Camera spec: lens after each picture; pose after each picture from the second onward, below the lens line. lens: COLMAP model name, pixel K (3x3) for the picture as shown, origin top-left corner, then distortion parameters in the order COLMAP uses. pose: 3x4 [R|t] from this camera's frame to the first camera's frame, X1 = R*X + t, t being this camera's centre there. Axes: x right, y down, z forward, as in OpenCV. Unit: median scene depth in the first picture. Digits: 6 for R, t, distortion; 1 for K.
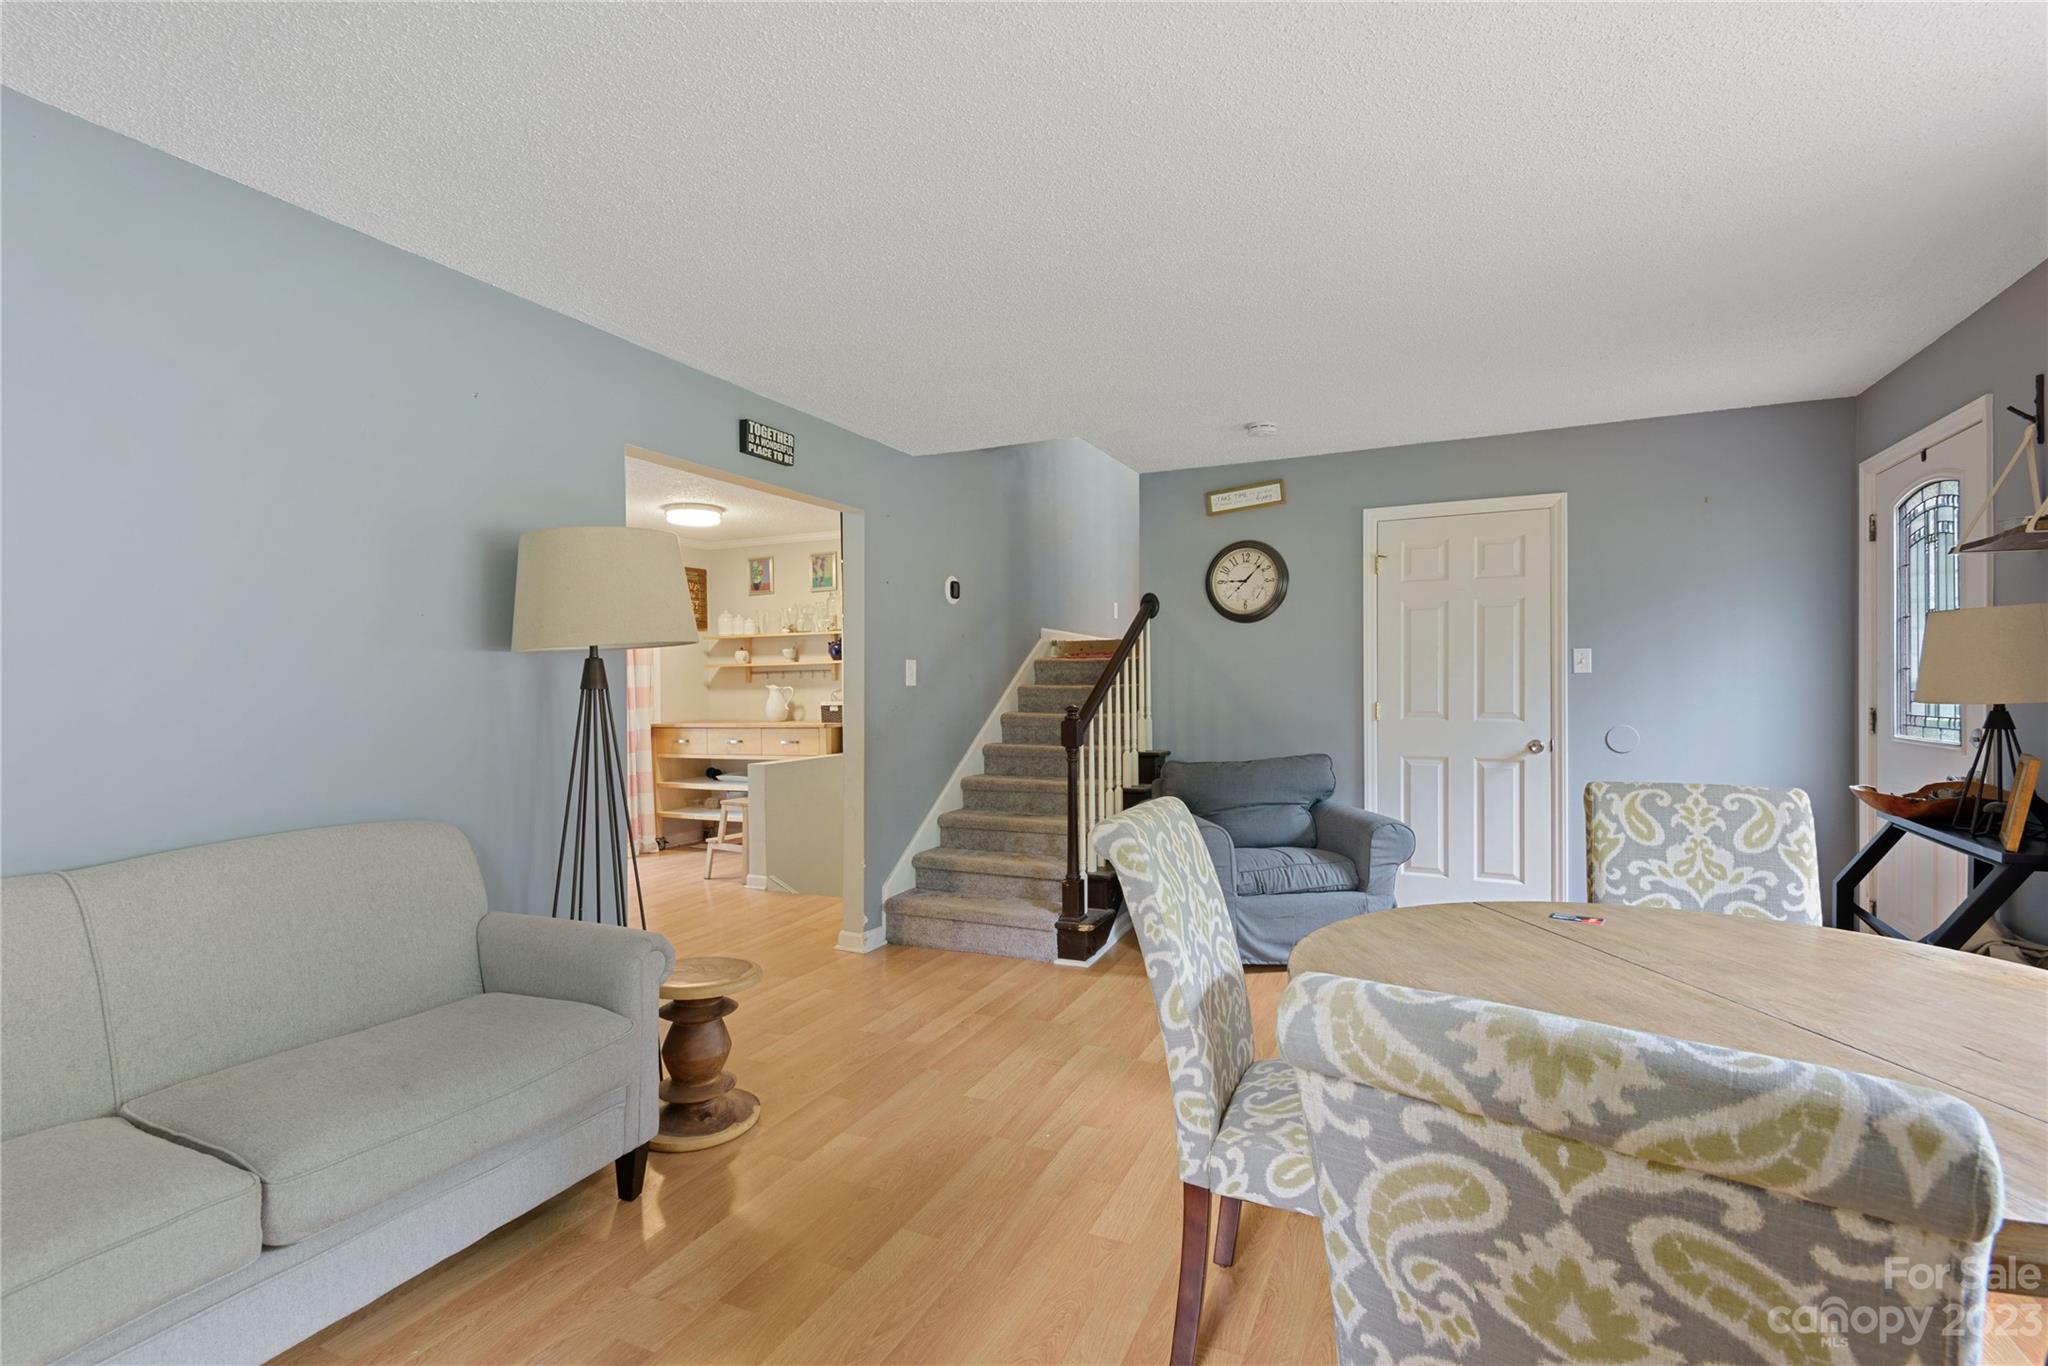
lens RADIAL K [[930.8, 0, 1036.0], [0, 930.8, 680.2], [0, 0, 1]] dist [0.015738, -0.003373]
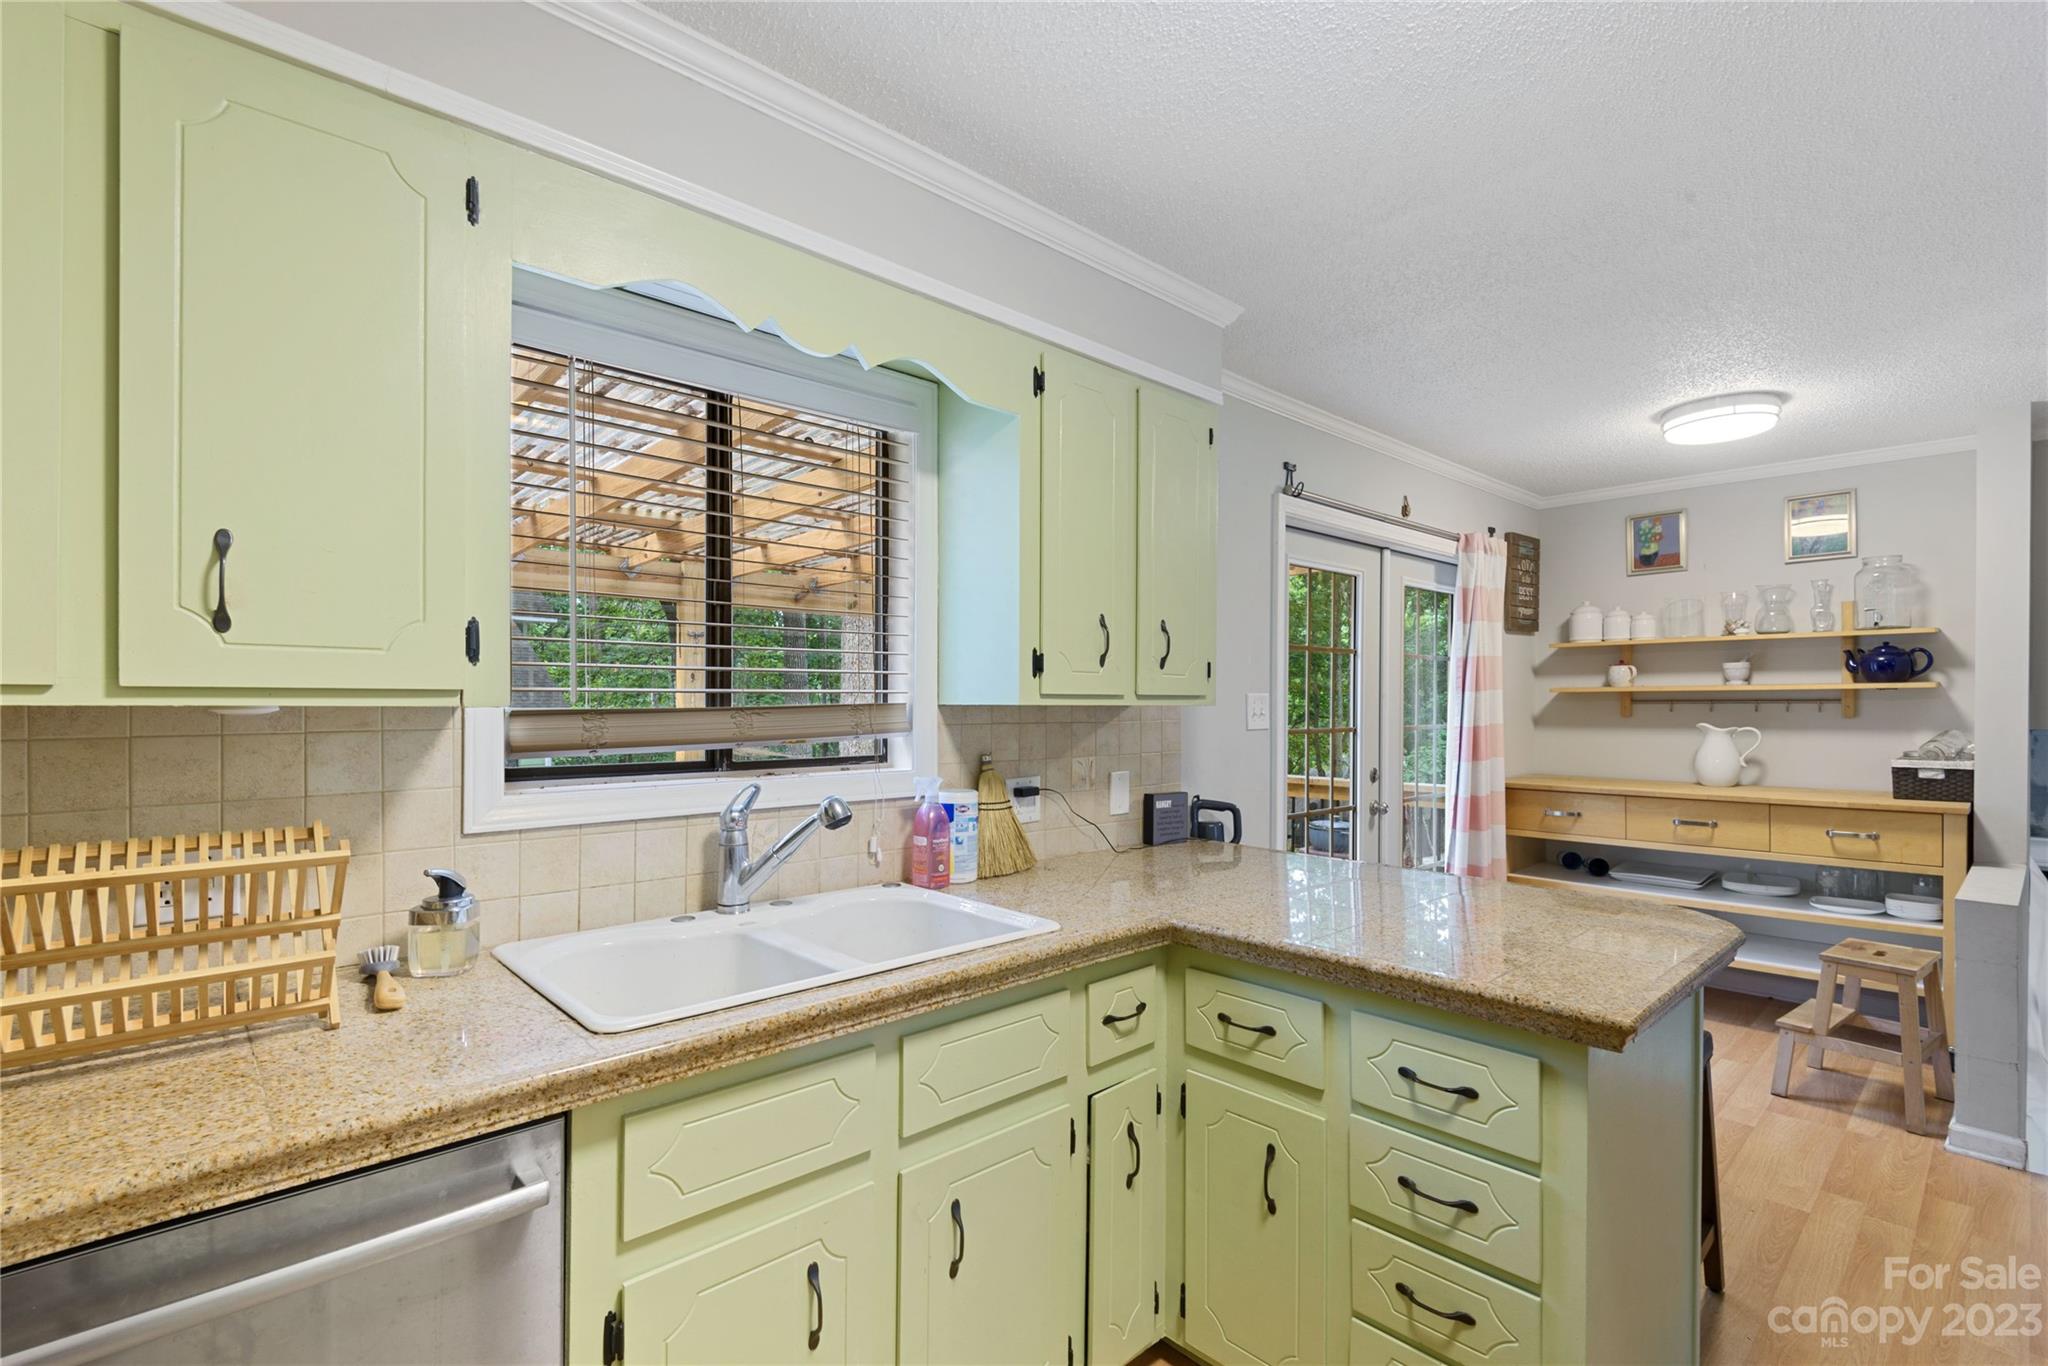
lens RADIAL K [[930.8, 0, 1034.3], [0, 930.8, 704.7], [0, 0, 1]] dist [0.015738, -0.003373]
pose [[0.915056, 0.015143, -0.403042, -0.432877], [-0.012187, 0.999877, 0.009898, -0.007369], [0.403142, -0.004146, 0.915128, 0.282411]]
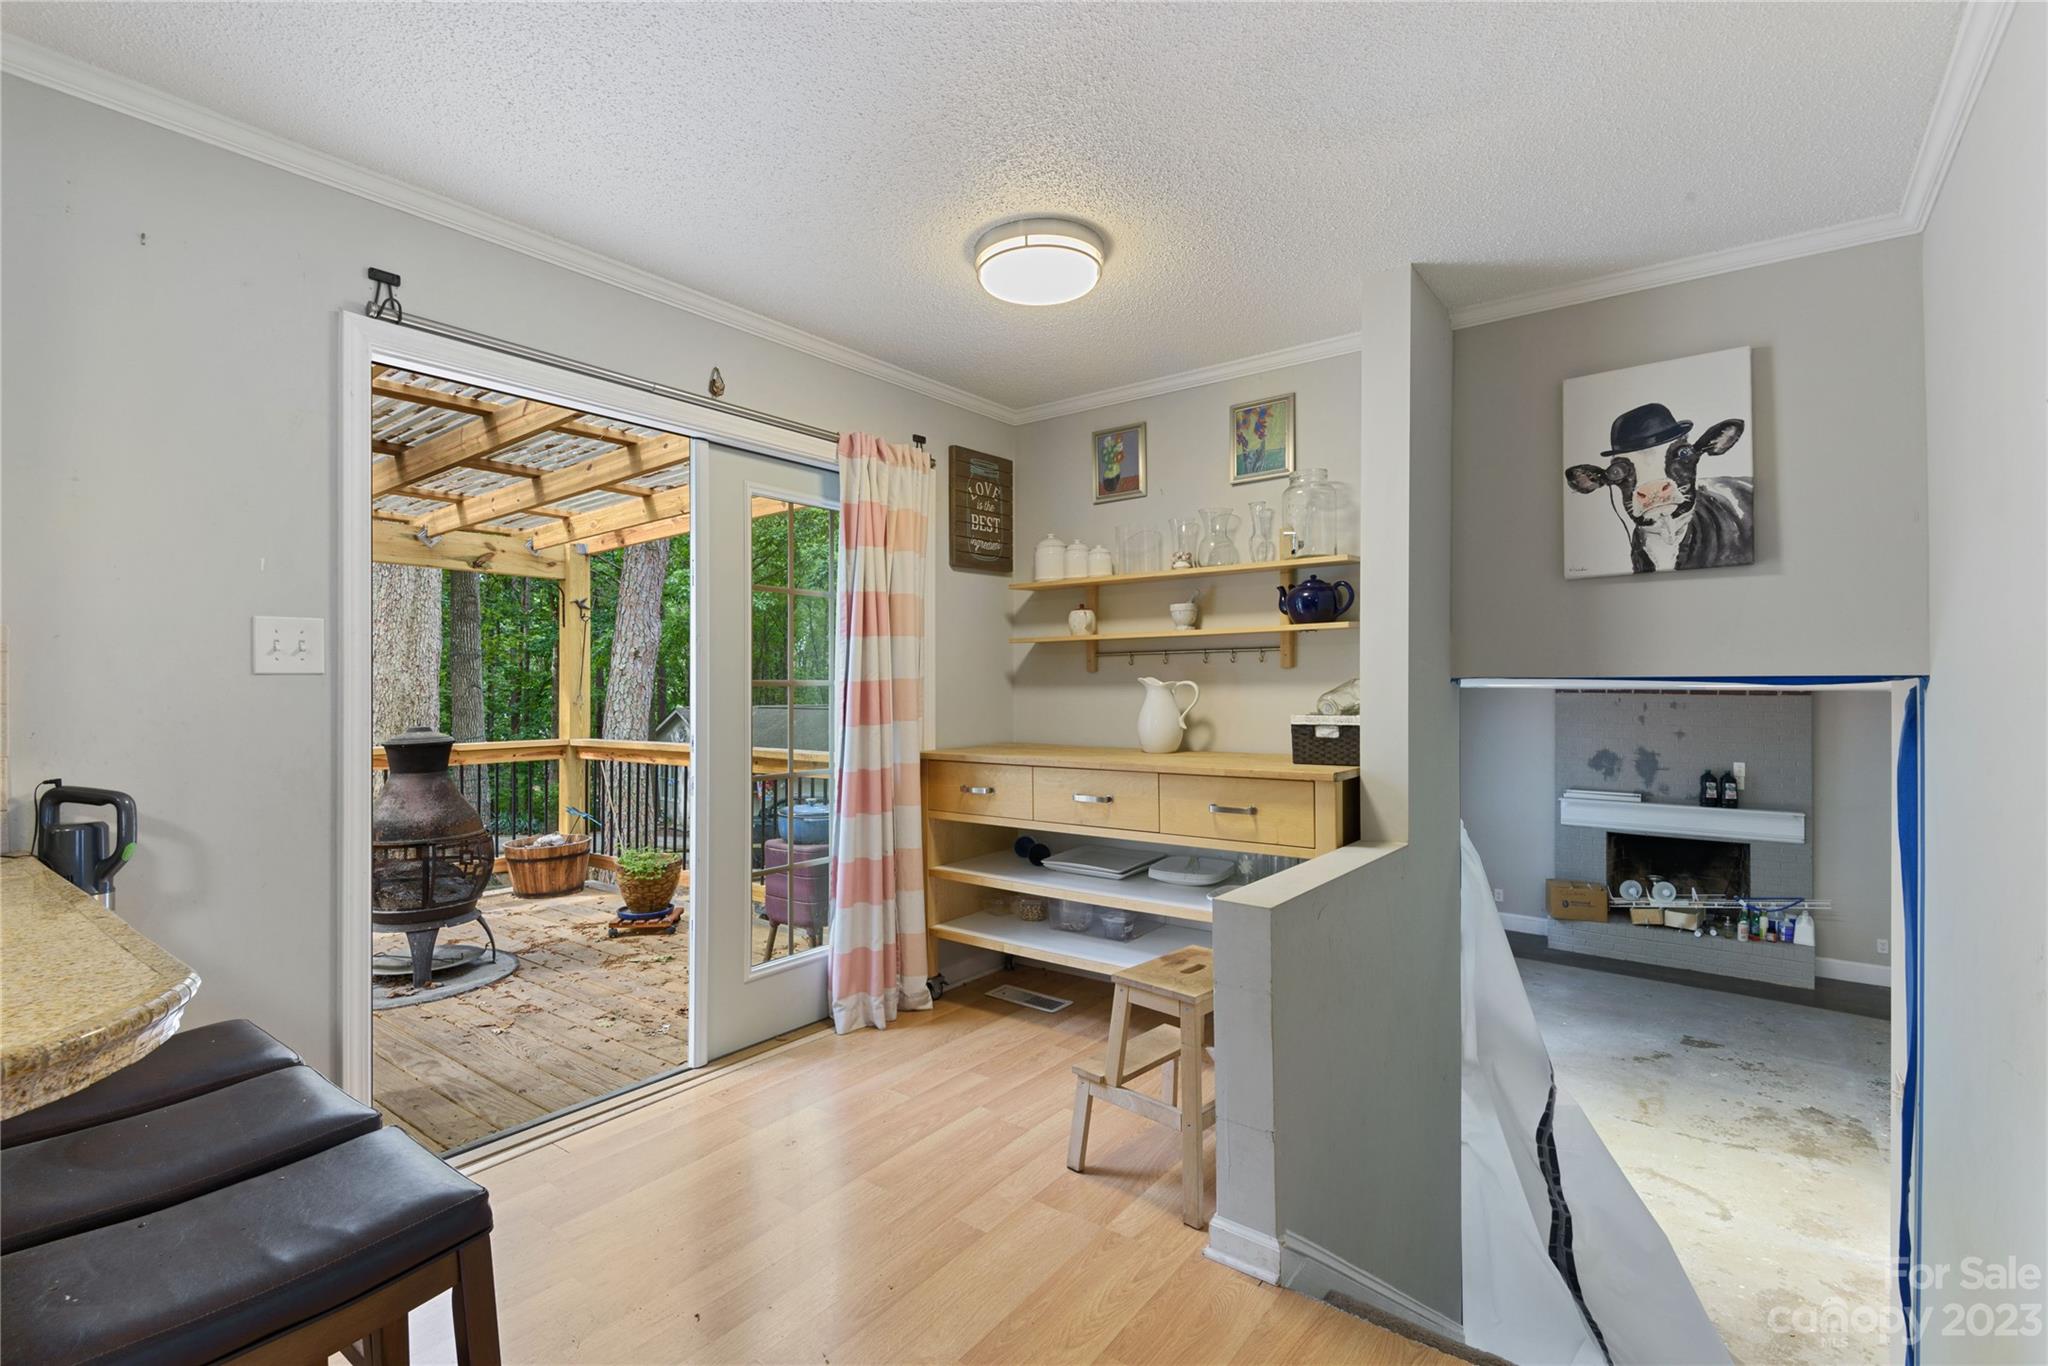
lens RADIAL K [[930.8, 0, 1007.1], [0, 930.8, 681.3], [0, 0, 1]] dist [0.015738, -0.003373]
pose [[0.969029, 0.009204, -0.246775, -0.234813], [-0.009214, 0.999957, 0.001115, 0.007464], [0.246775, 0.001194, 0.969072, 0.506290]]
